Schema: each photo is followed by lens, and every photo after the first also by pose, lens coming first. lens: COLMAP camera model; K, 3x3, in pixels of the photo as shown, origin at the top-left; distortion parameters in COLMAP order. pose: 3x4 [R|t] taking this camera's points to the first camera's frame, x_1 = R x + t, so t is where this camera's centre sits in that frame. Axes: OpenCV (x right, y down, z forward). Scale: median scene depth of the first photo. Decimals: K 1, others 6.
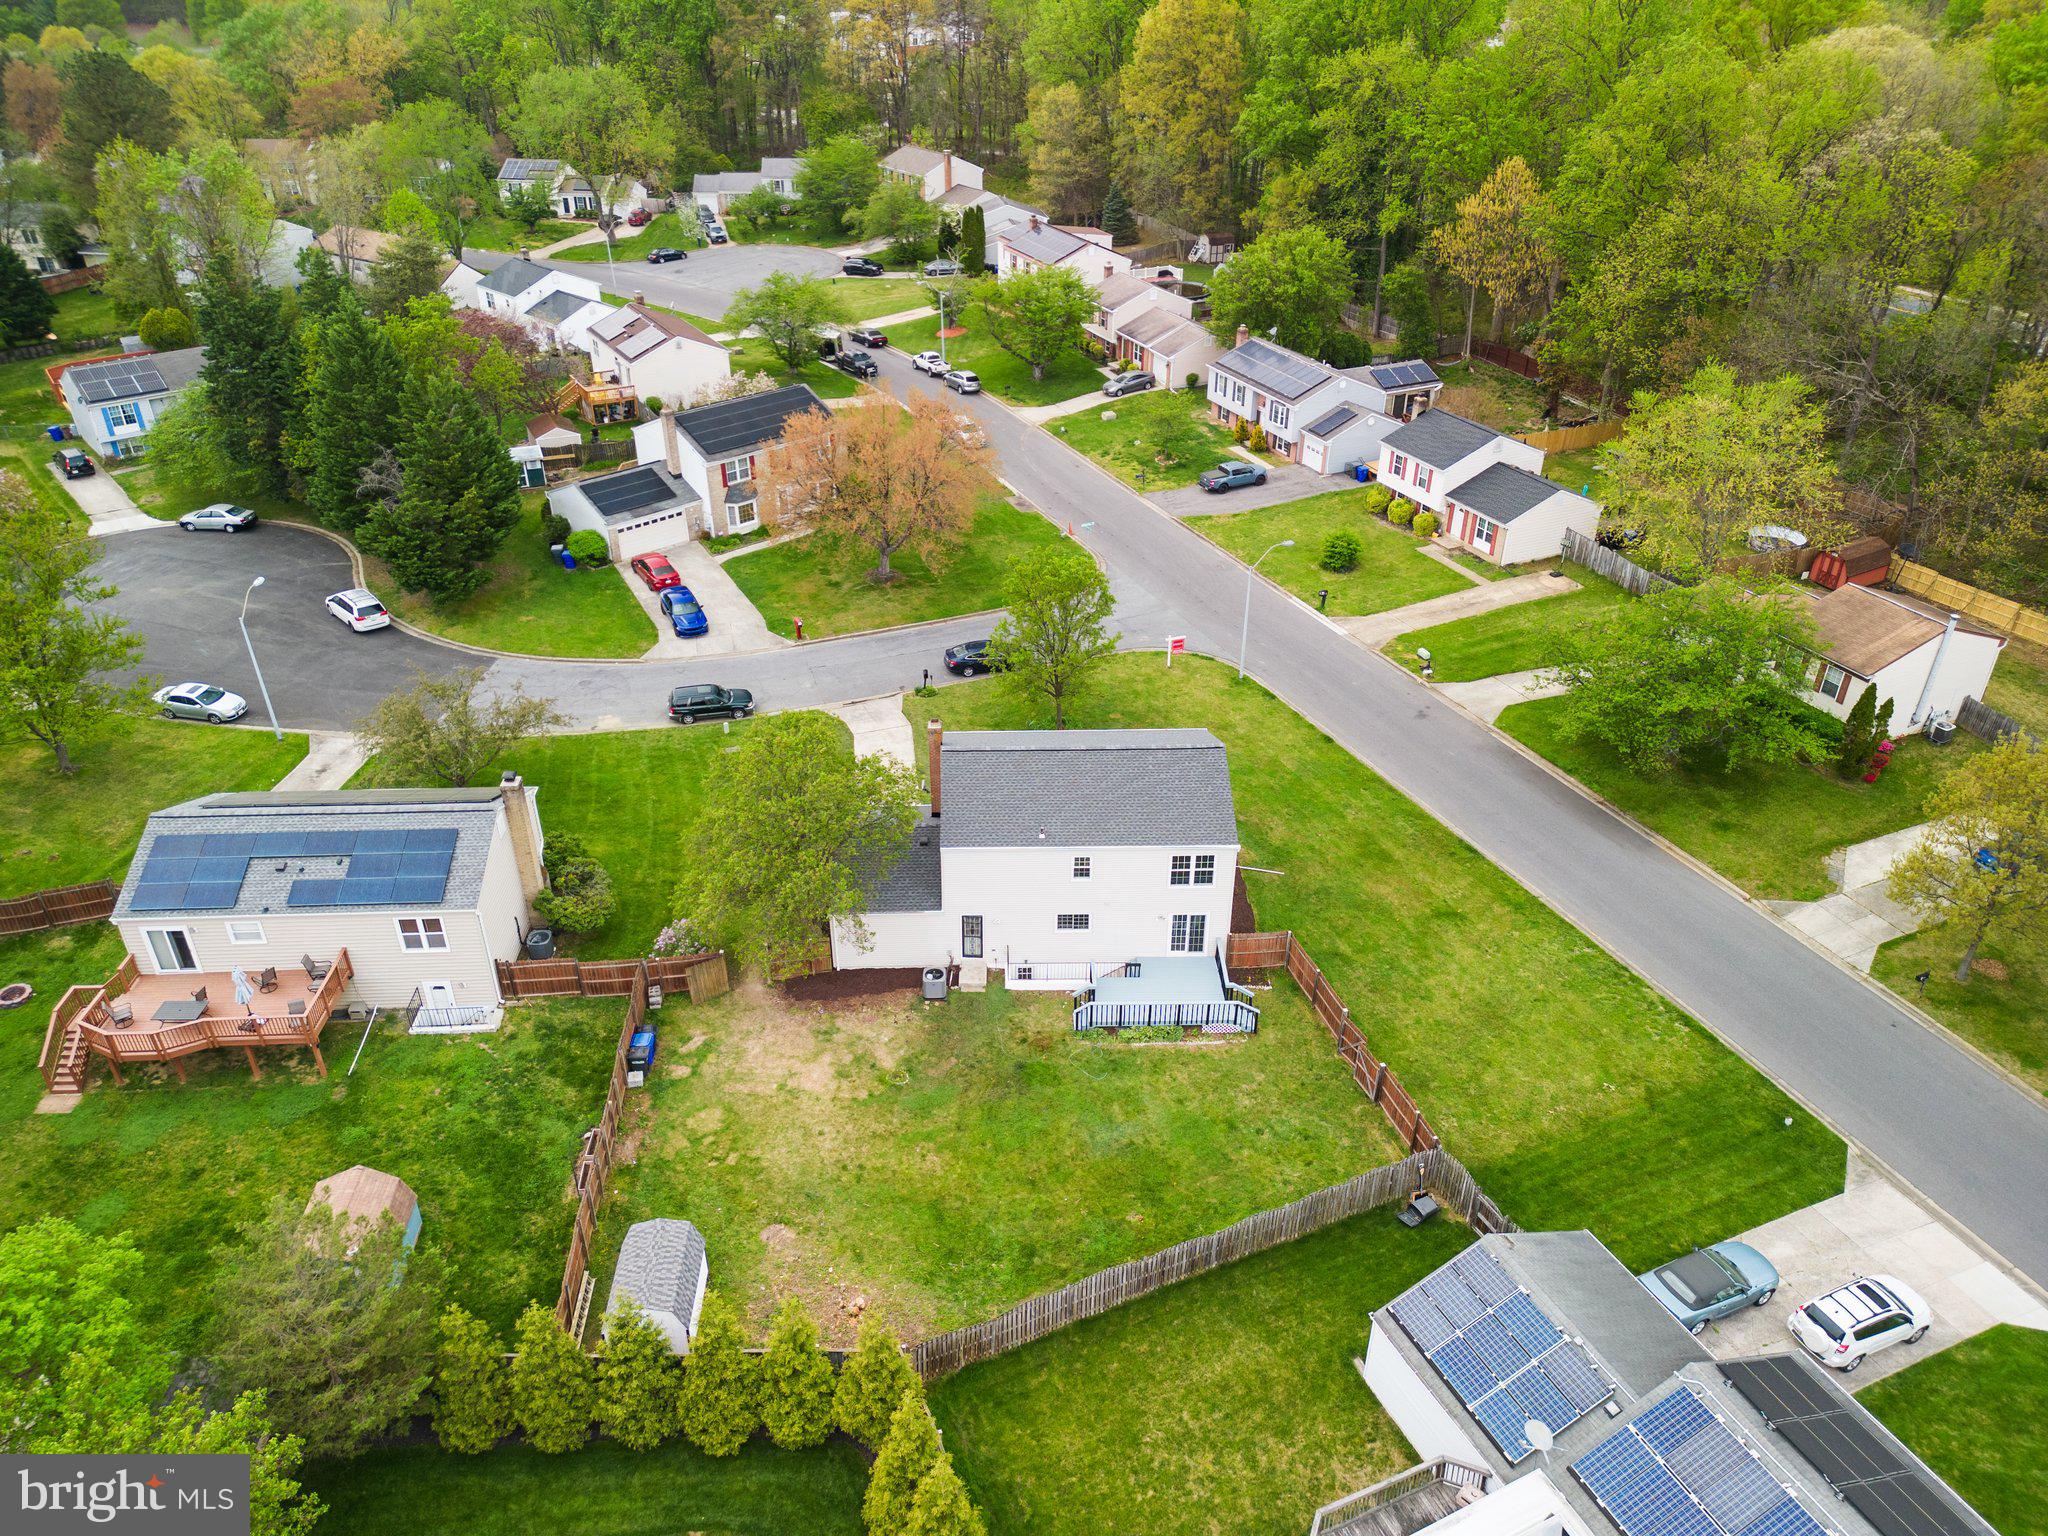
lens RADIAL K [[1419.4, 0, 1022.7], [0, 1419.4, 782.4], [0, 0, 1]] dist [0.093191, -0.097933]
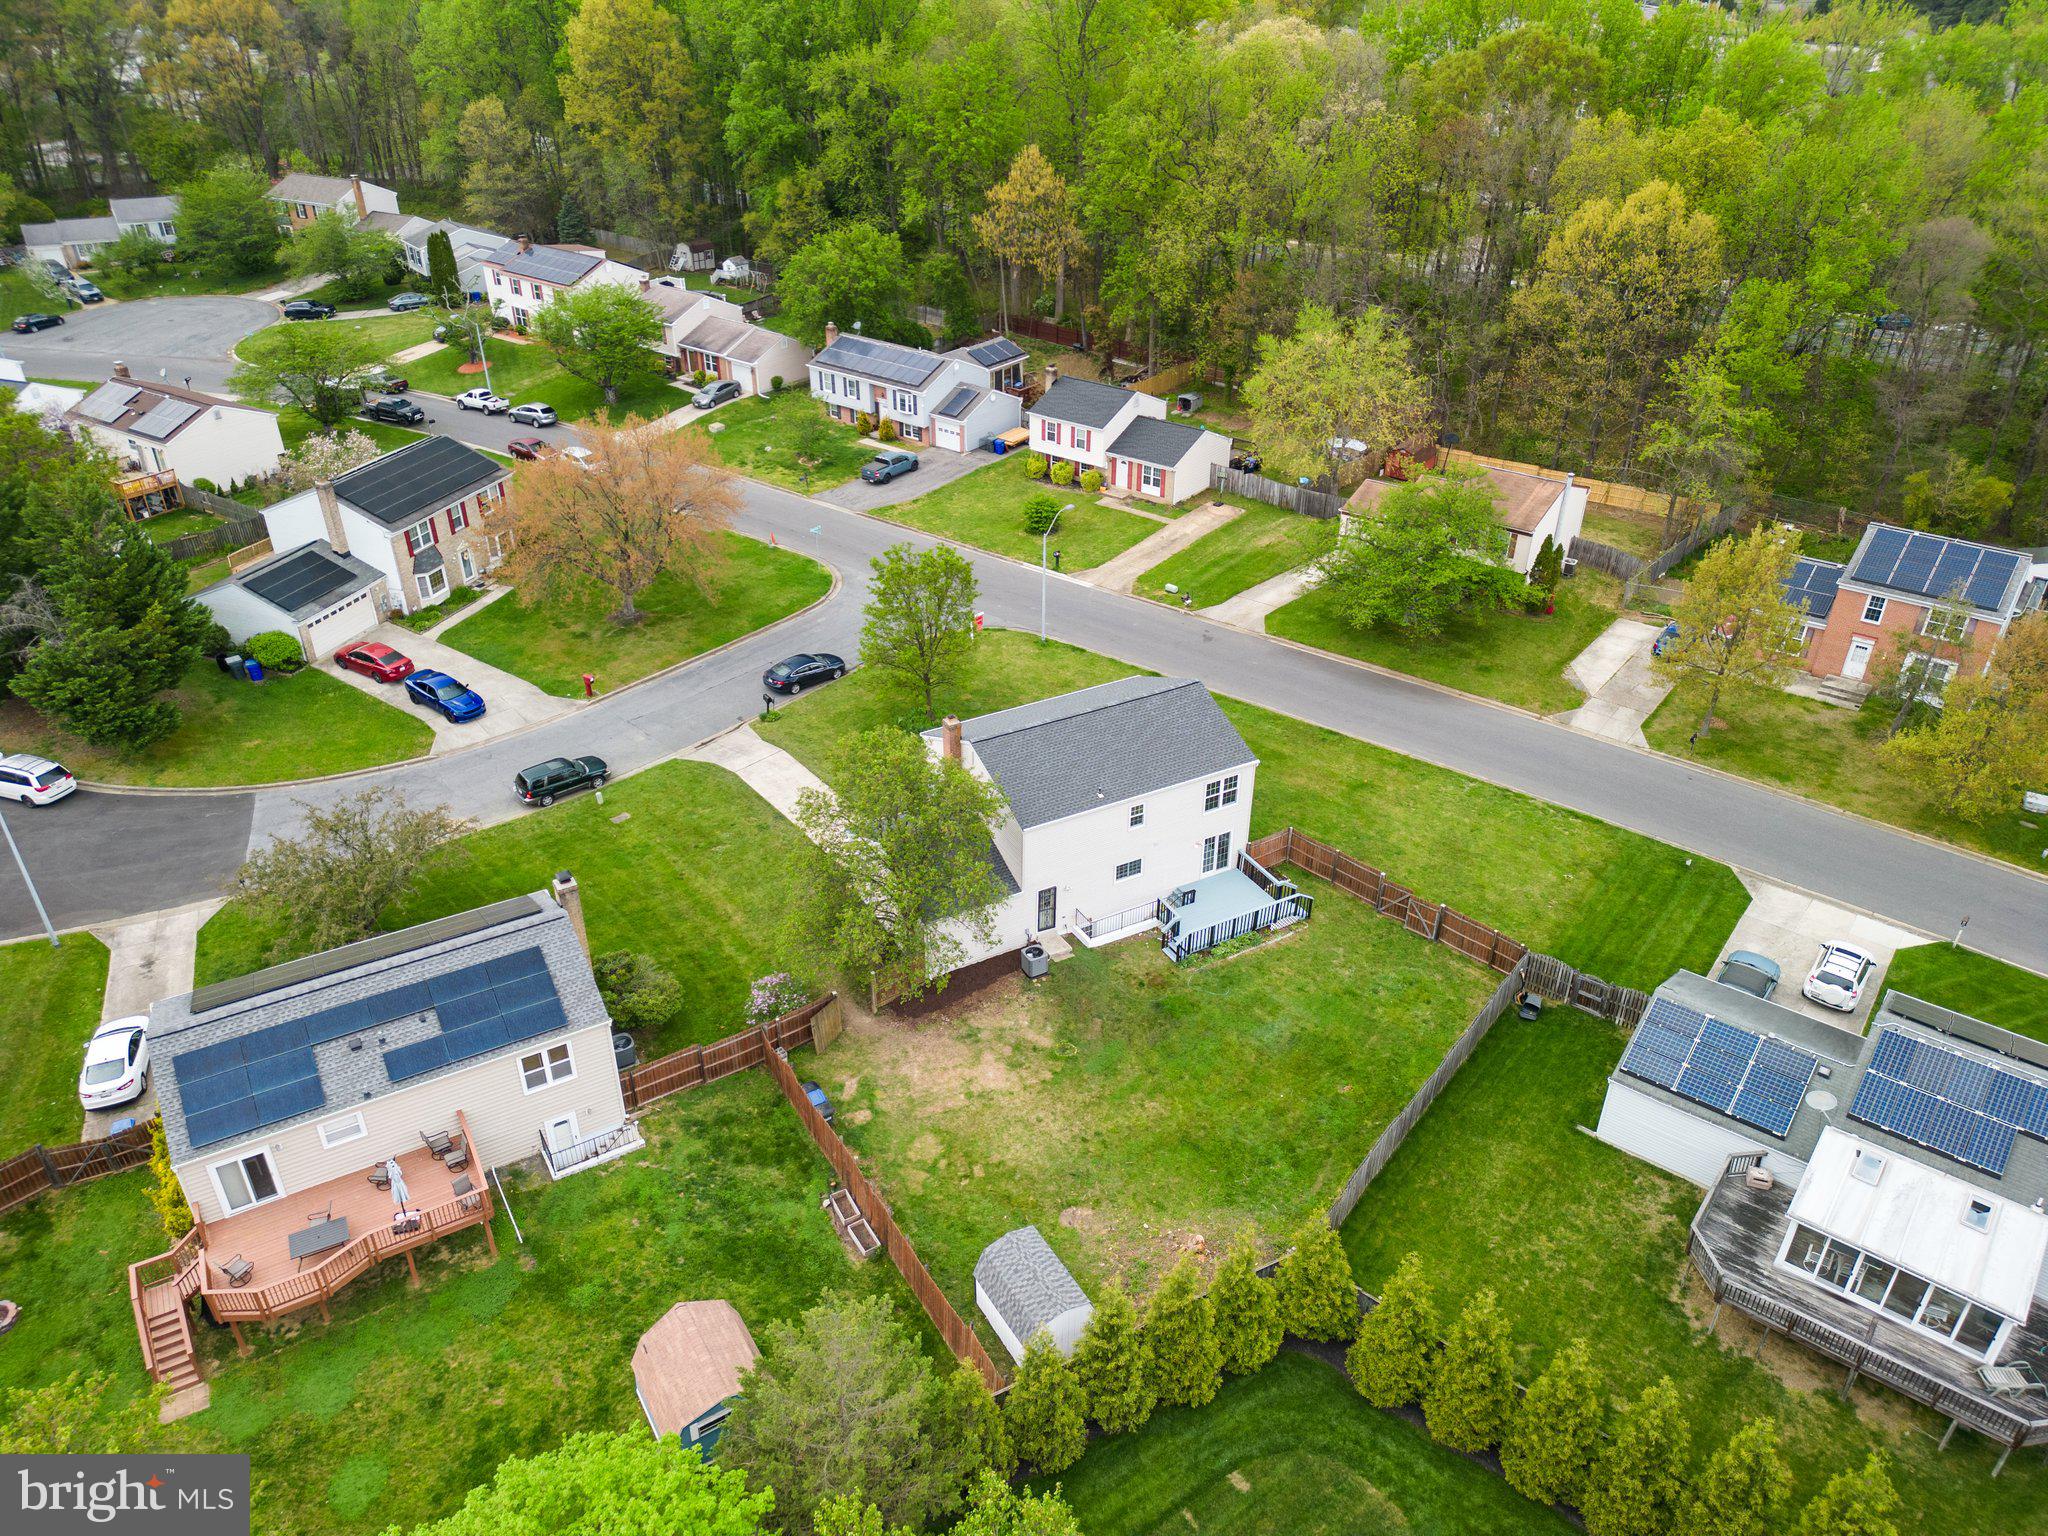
lens RADIAL K [[1419.4, 0, 1022.7], [0, 1419.4, 782.4], [0, 0, 1]] dist [0.093191, -0.097933]
pose [[0.884888, -0.239741, 0.399371, -0.278644], [0.240749, 0.969376, 0.048485, -0.022630], [-0.398764, 0.053244, 0.915507, 0.032939]]
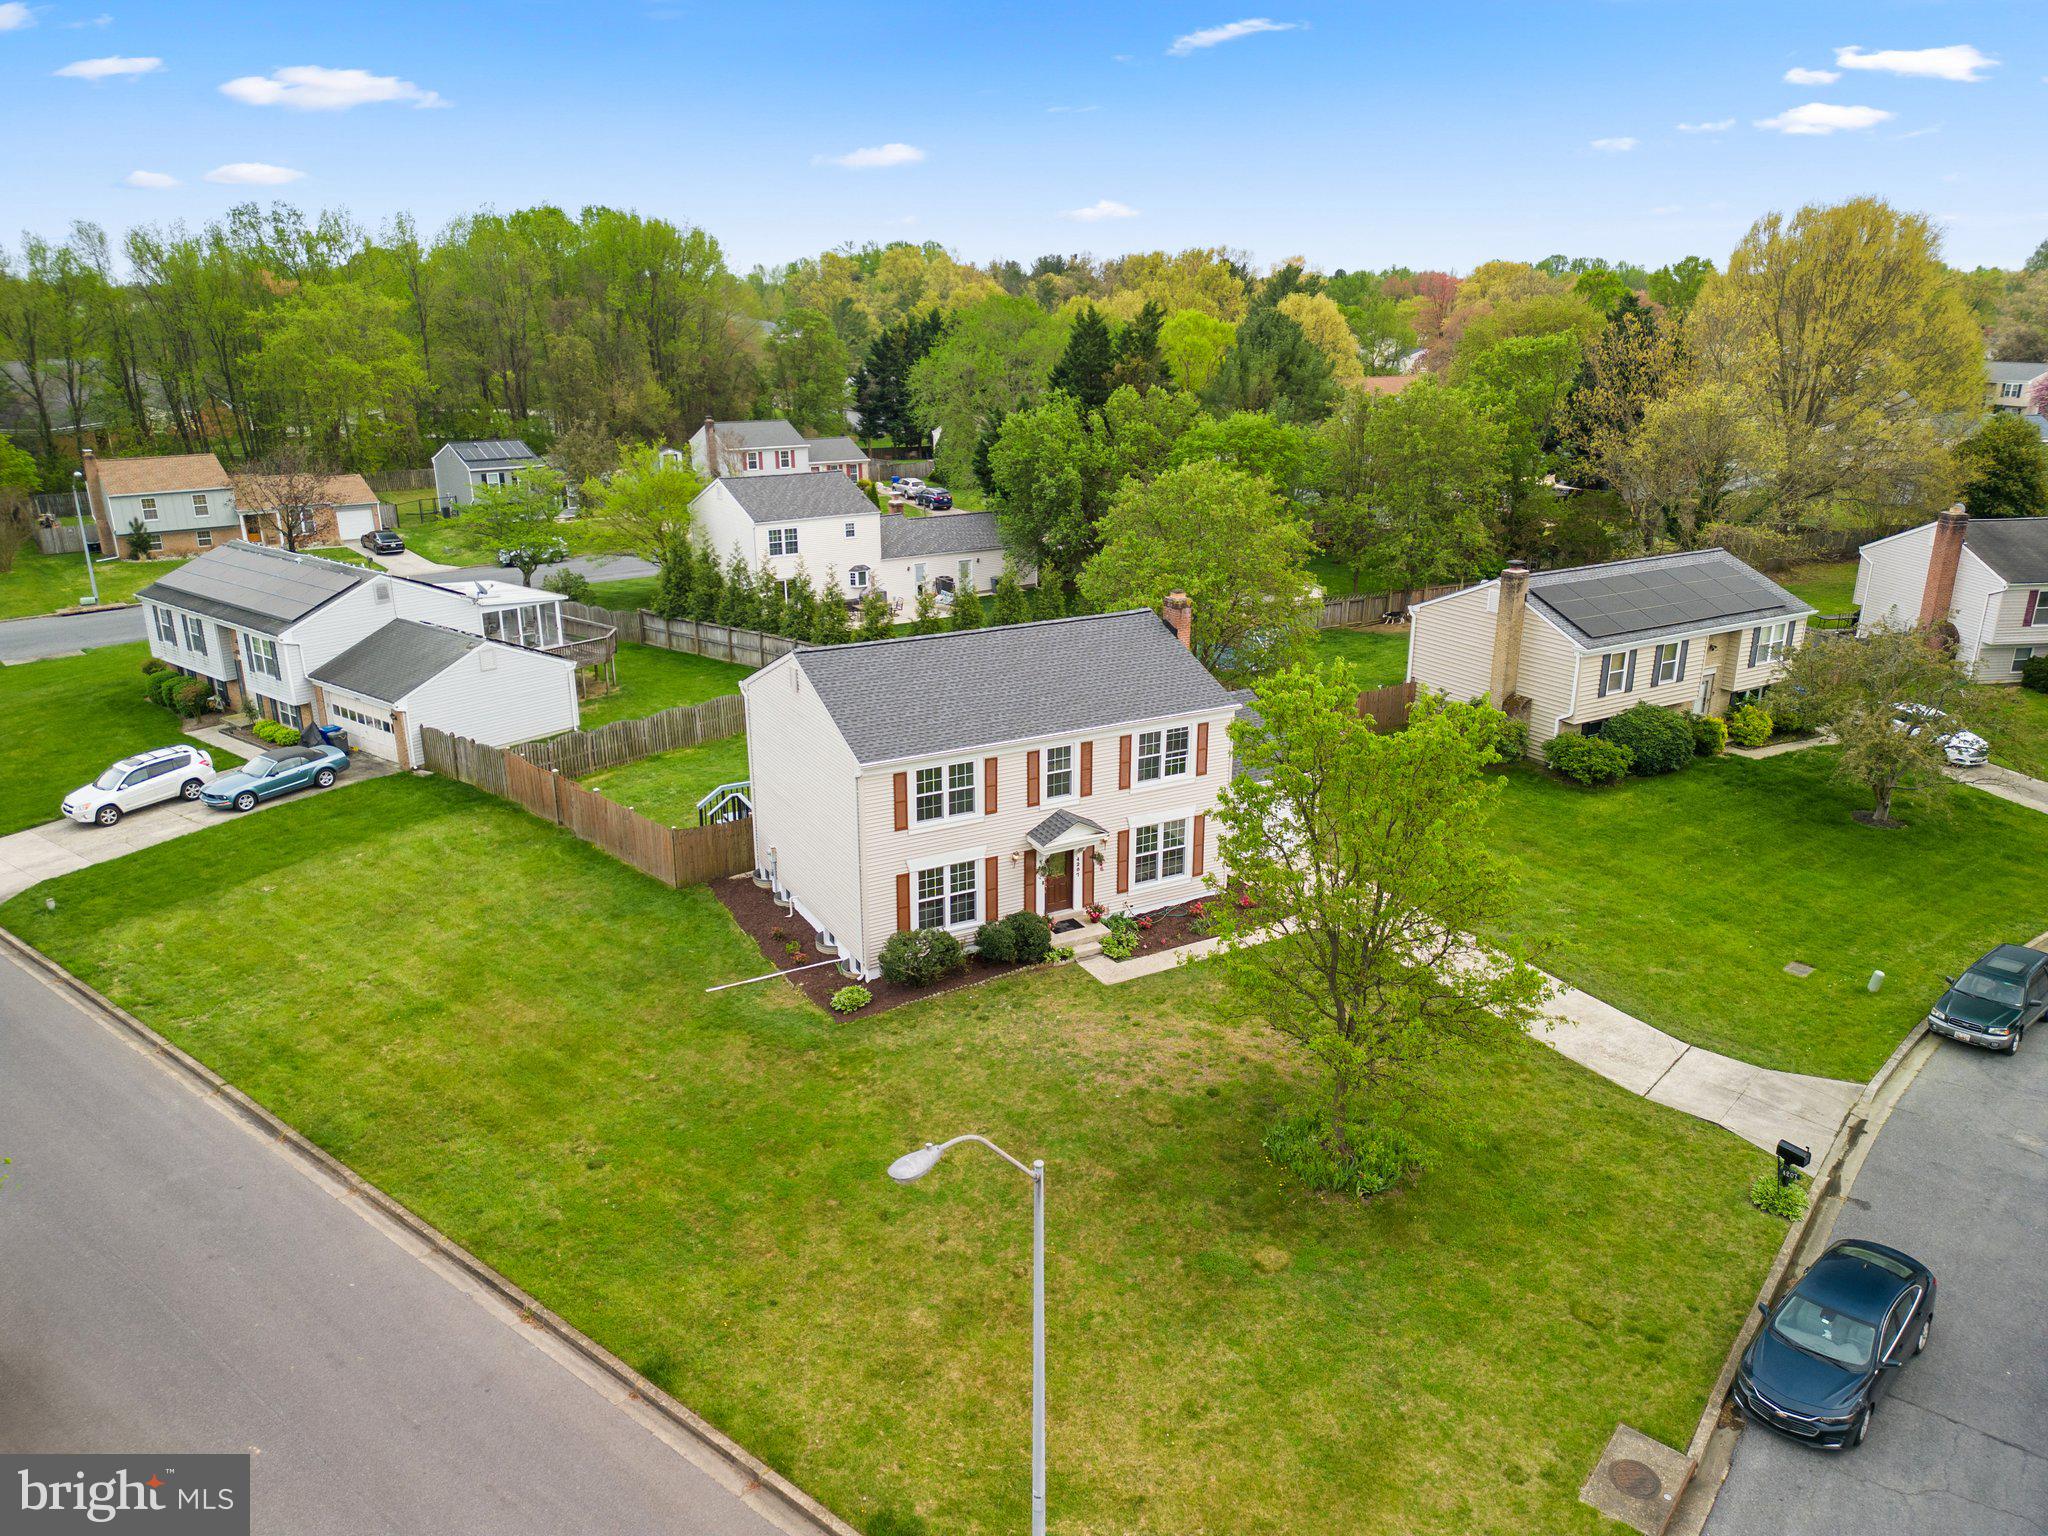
lens RADIAL K [[1419.4, 0, 1022.7], [0, 1419.4, 782.4], [0, 0, 1]] dist [0.093191, -0.097933]
pose [[-0.887843, 0.145785, -0.436441, 0.219151], [-0.243115, 0.656676, 0.713913, -0.312817], [0.390678, 0.739948, -0.547583, 0.928830]]
